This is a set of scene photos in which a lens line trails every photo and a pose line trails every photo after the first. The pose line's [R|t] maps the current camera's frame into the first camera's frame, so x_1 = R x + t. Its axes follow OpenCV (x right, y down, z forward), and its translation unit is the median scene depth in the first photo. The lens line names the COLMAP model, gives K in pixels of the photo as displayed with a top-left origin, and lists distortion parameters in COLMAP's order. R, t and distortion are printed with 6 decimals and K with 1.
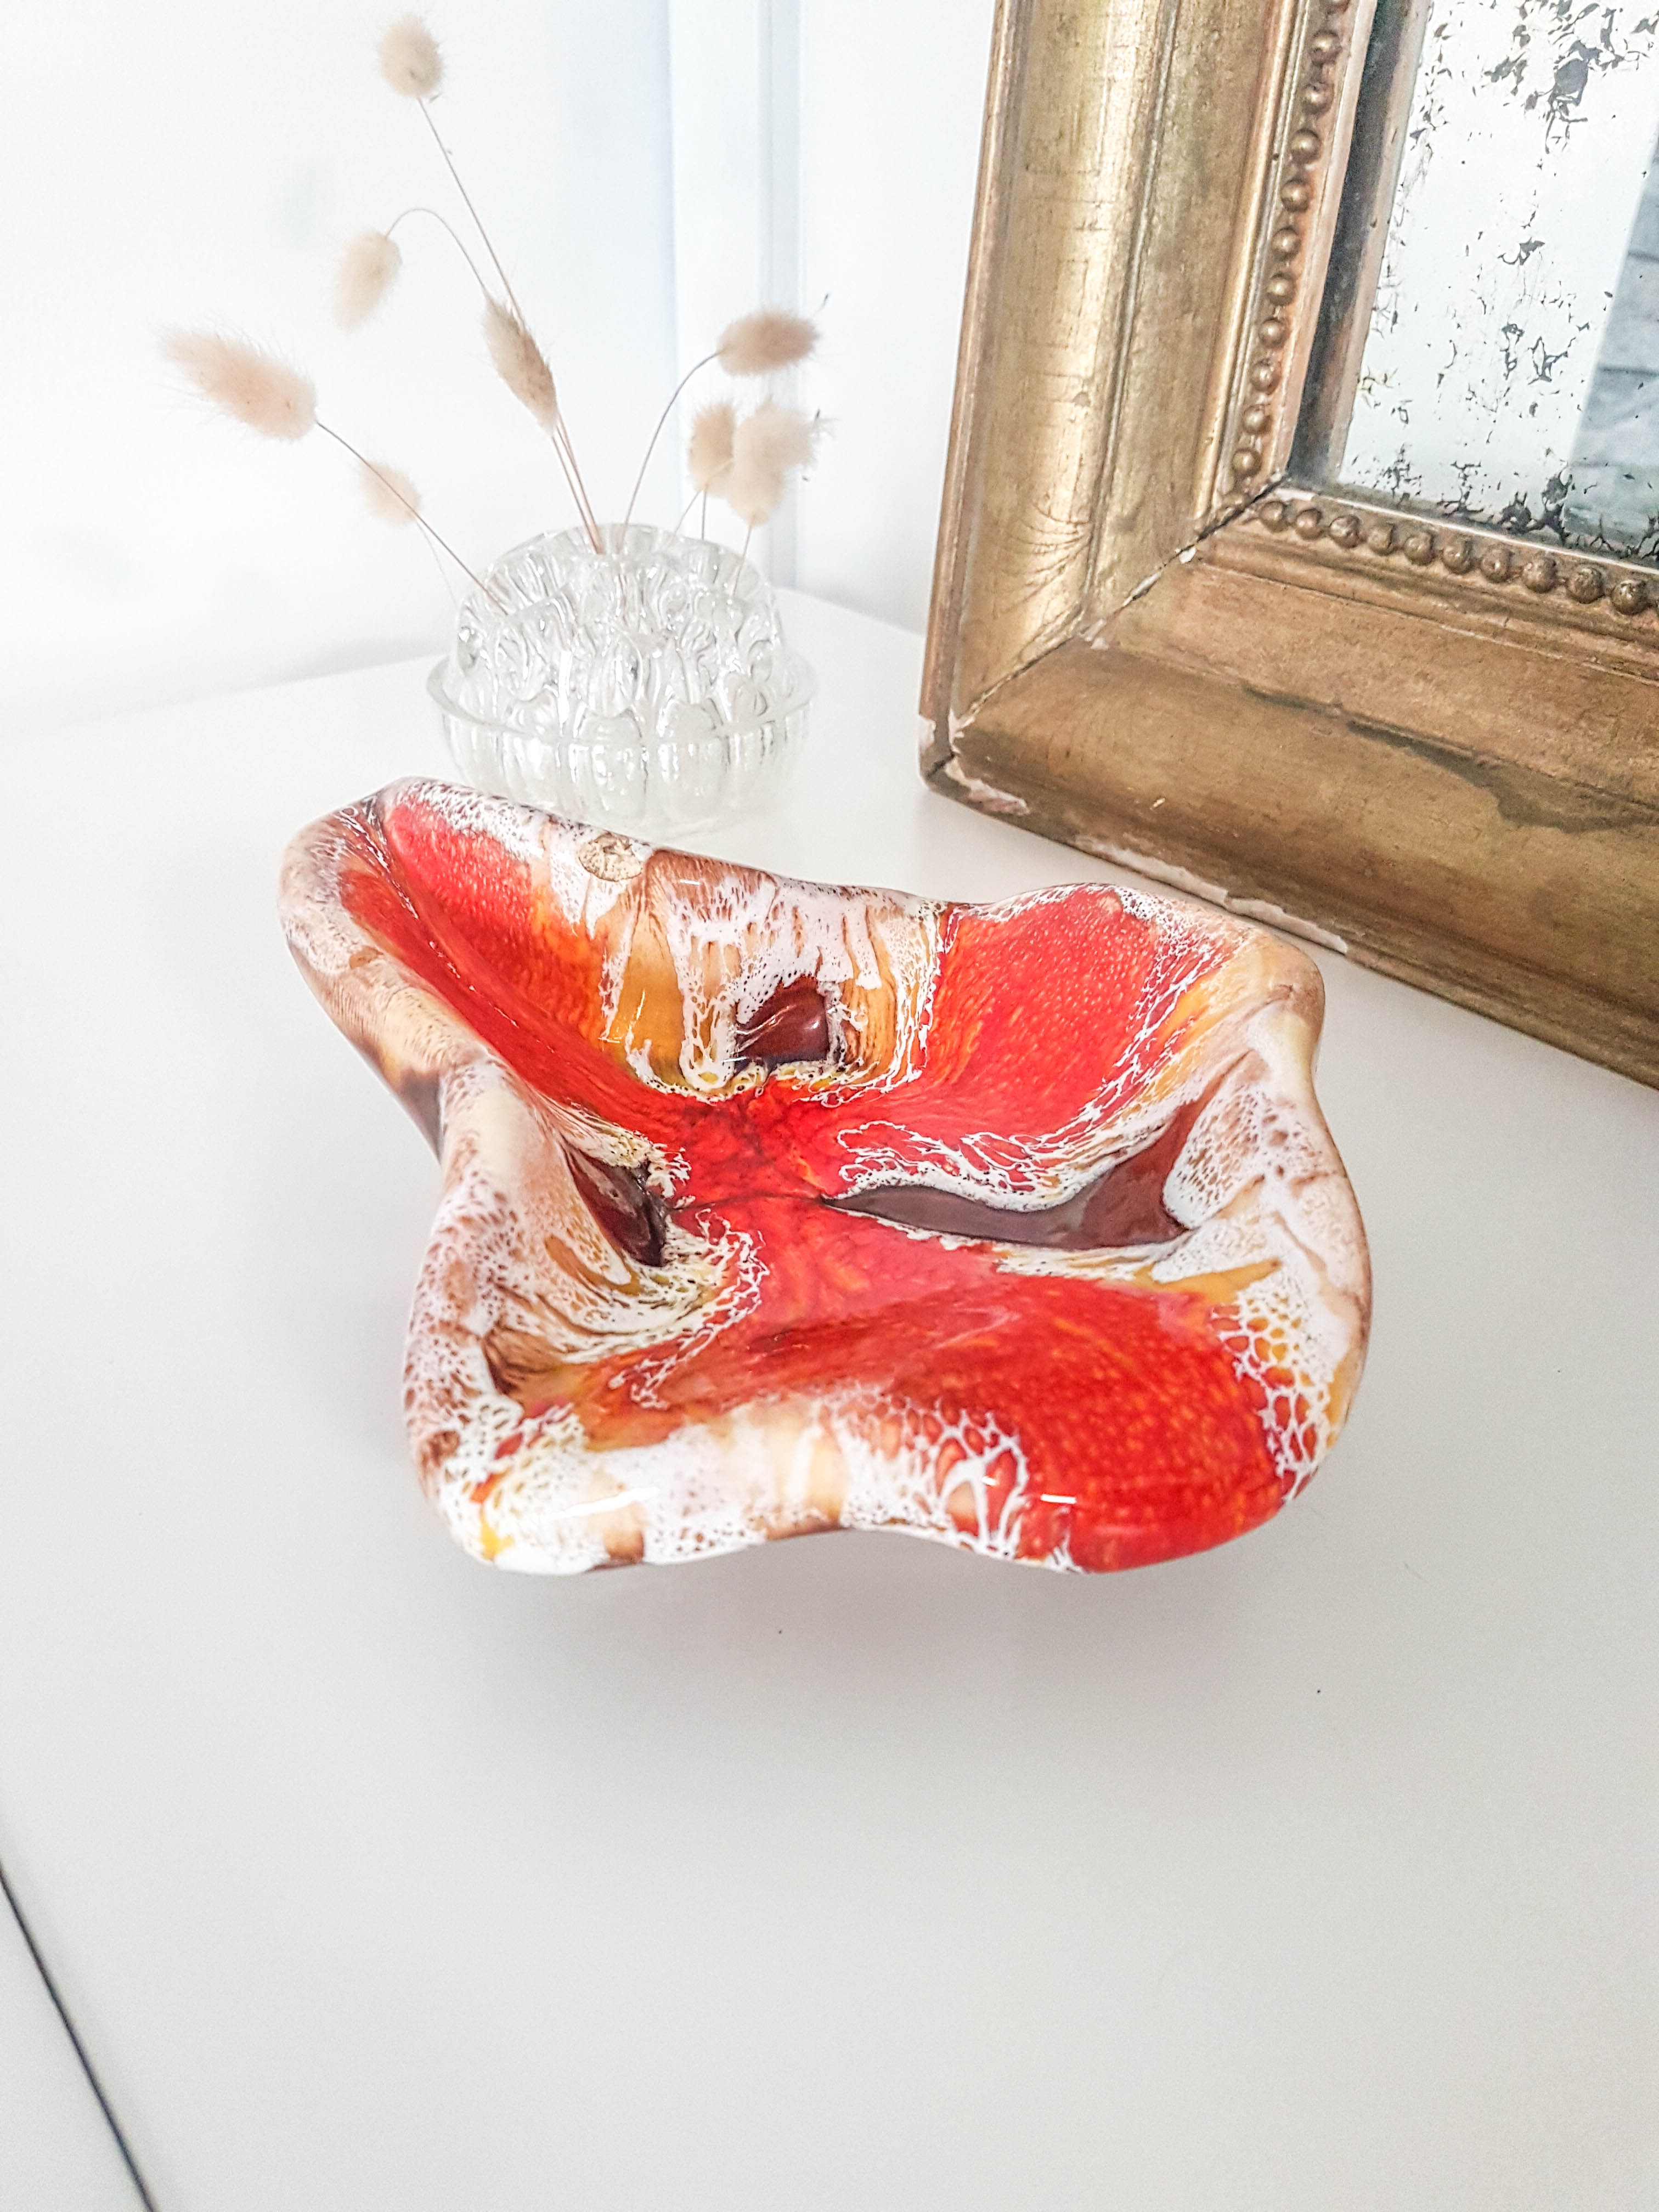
lens RADIAL K [[1718.7, 0, 826.8], [0, 1718.7, 1042.1], [0, 0, 1]] dist [0.146697, -0.350326]
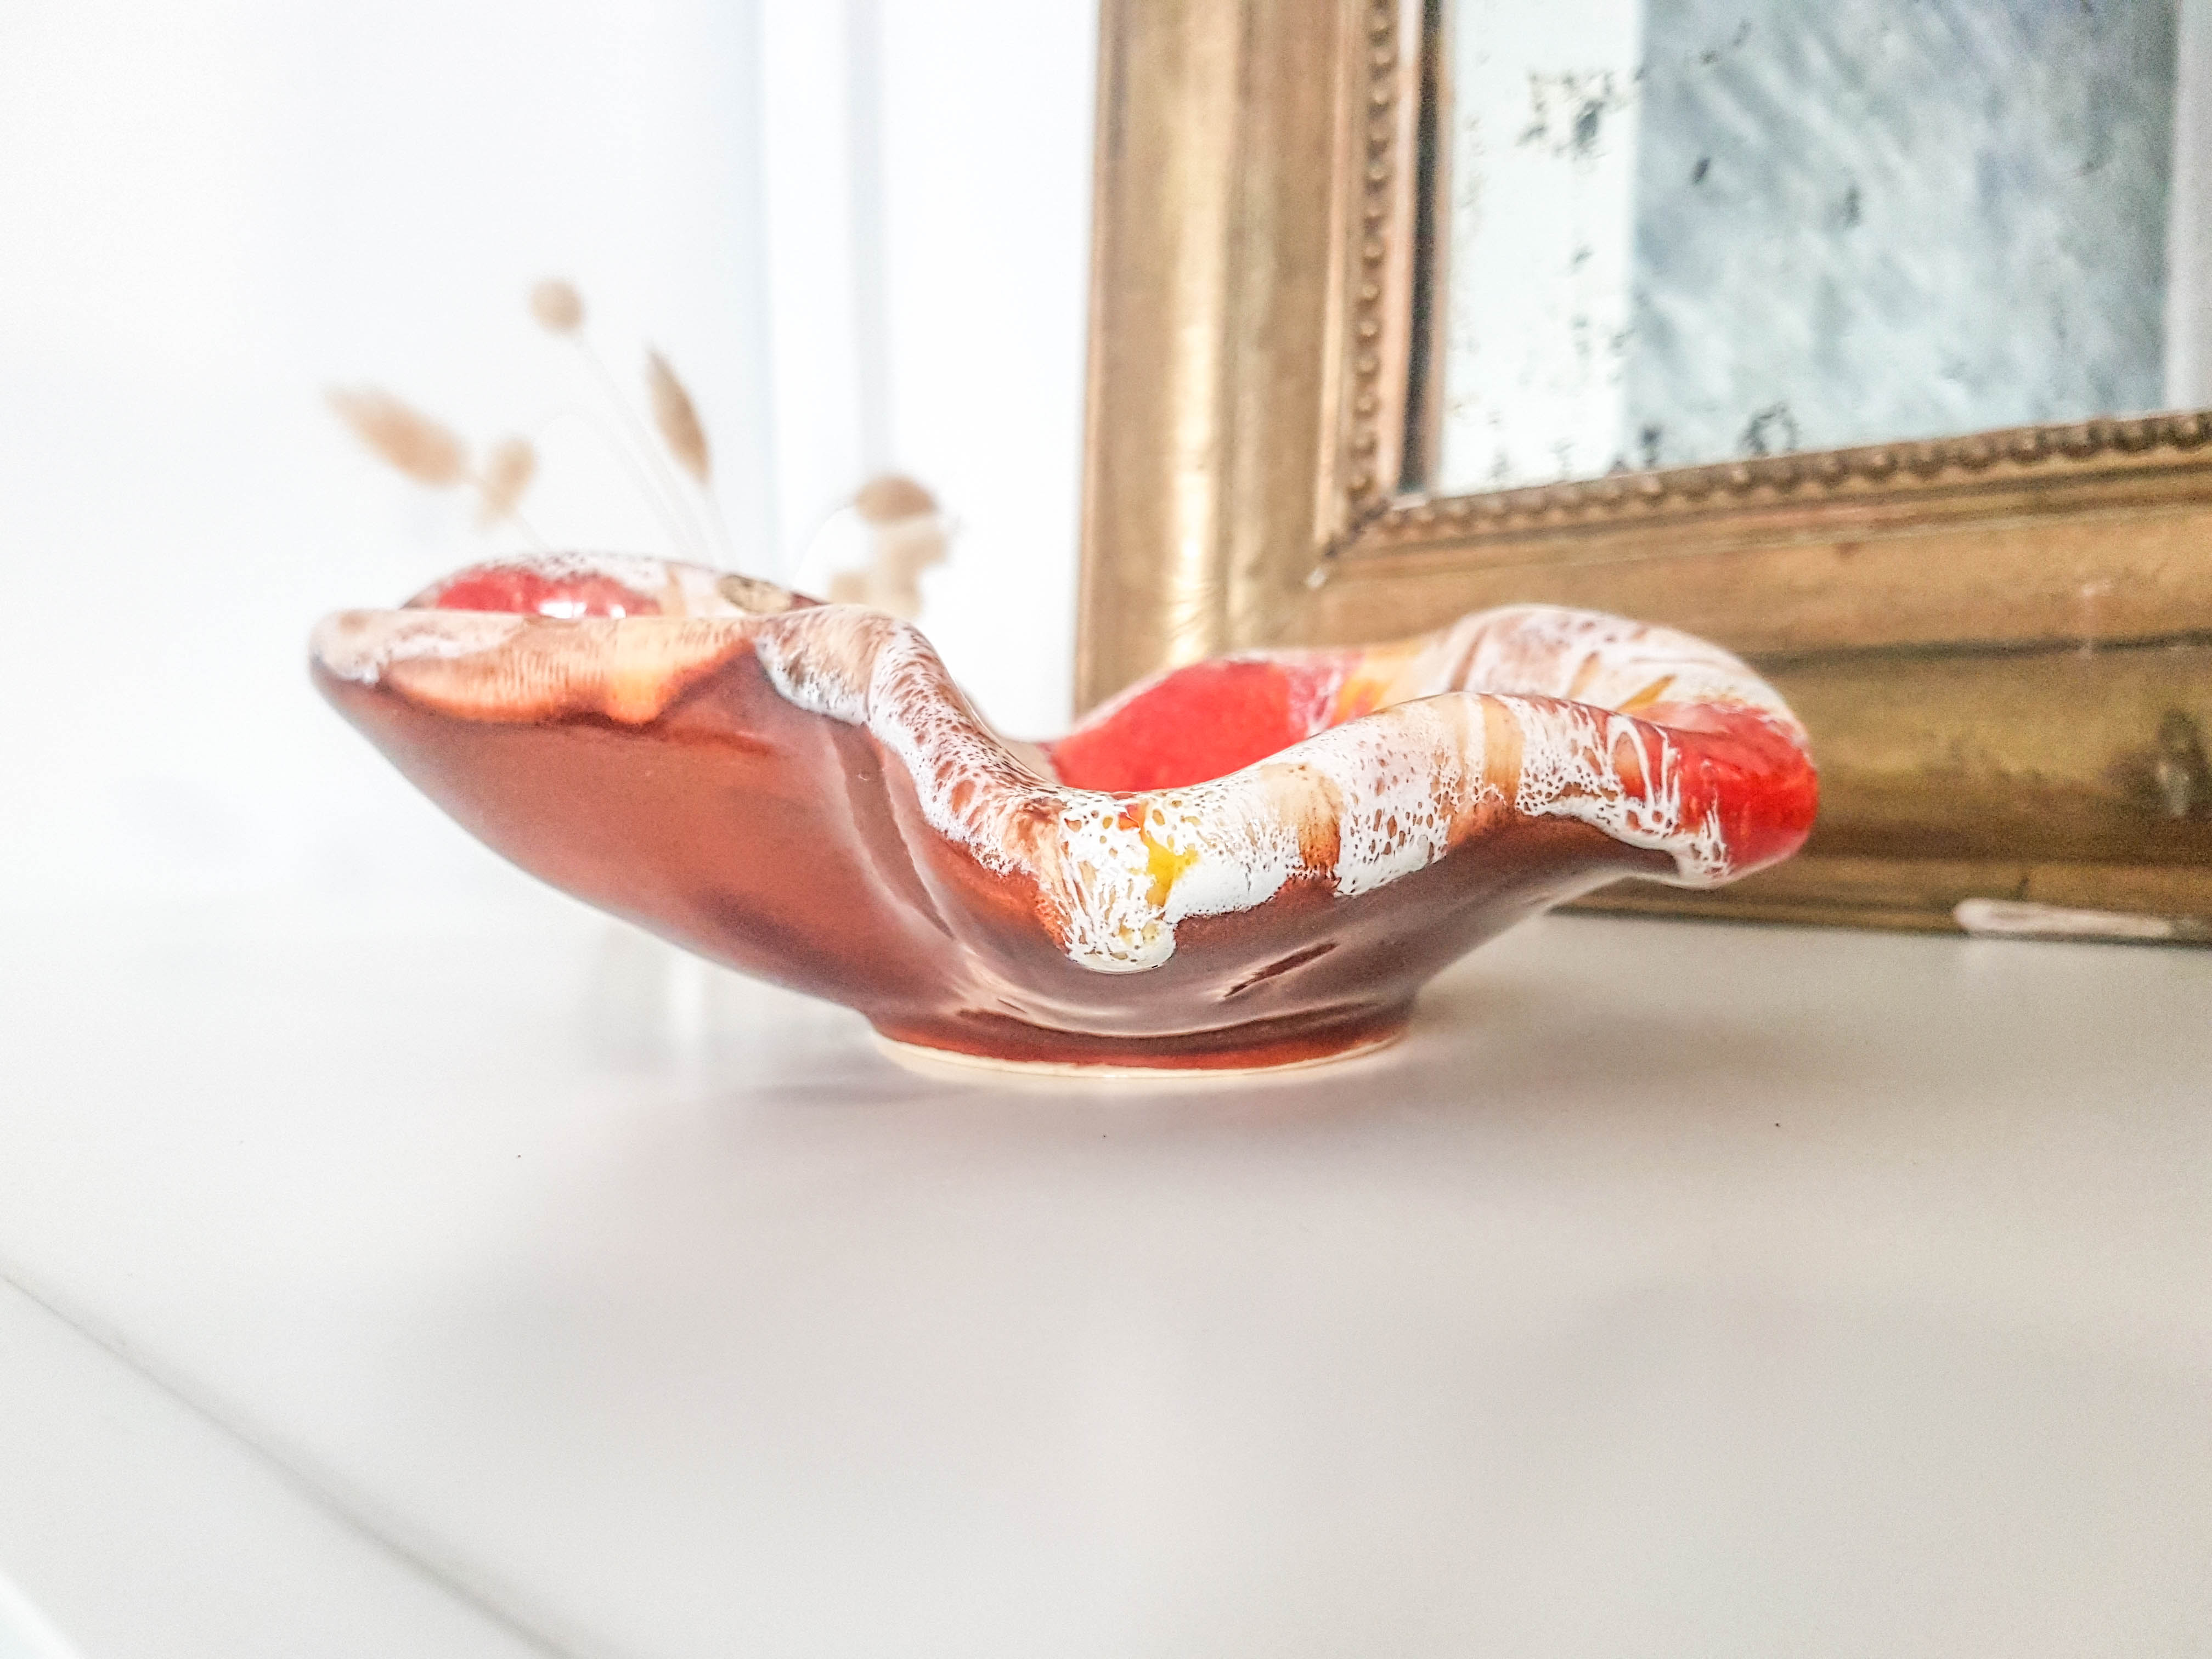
lens RADIAL K [[1718.7, 0, 1106.0], [0, 1718.7, 829.5], [0, 0, 1]] dist [0.146697, -0.350326]
pose [[0.990068, -0.040007, 0.134773, -0.070876], [0.095697, 0.894057, -0.437612, 0.321716], [-0.102988, 0.446163, 0.889006, 0.150824]]
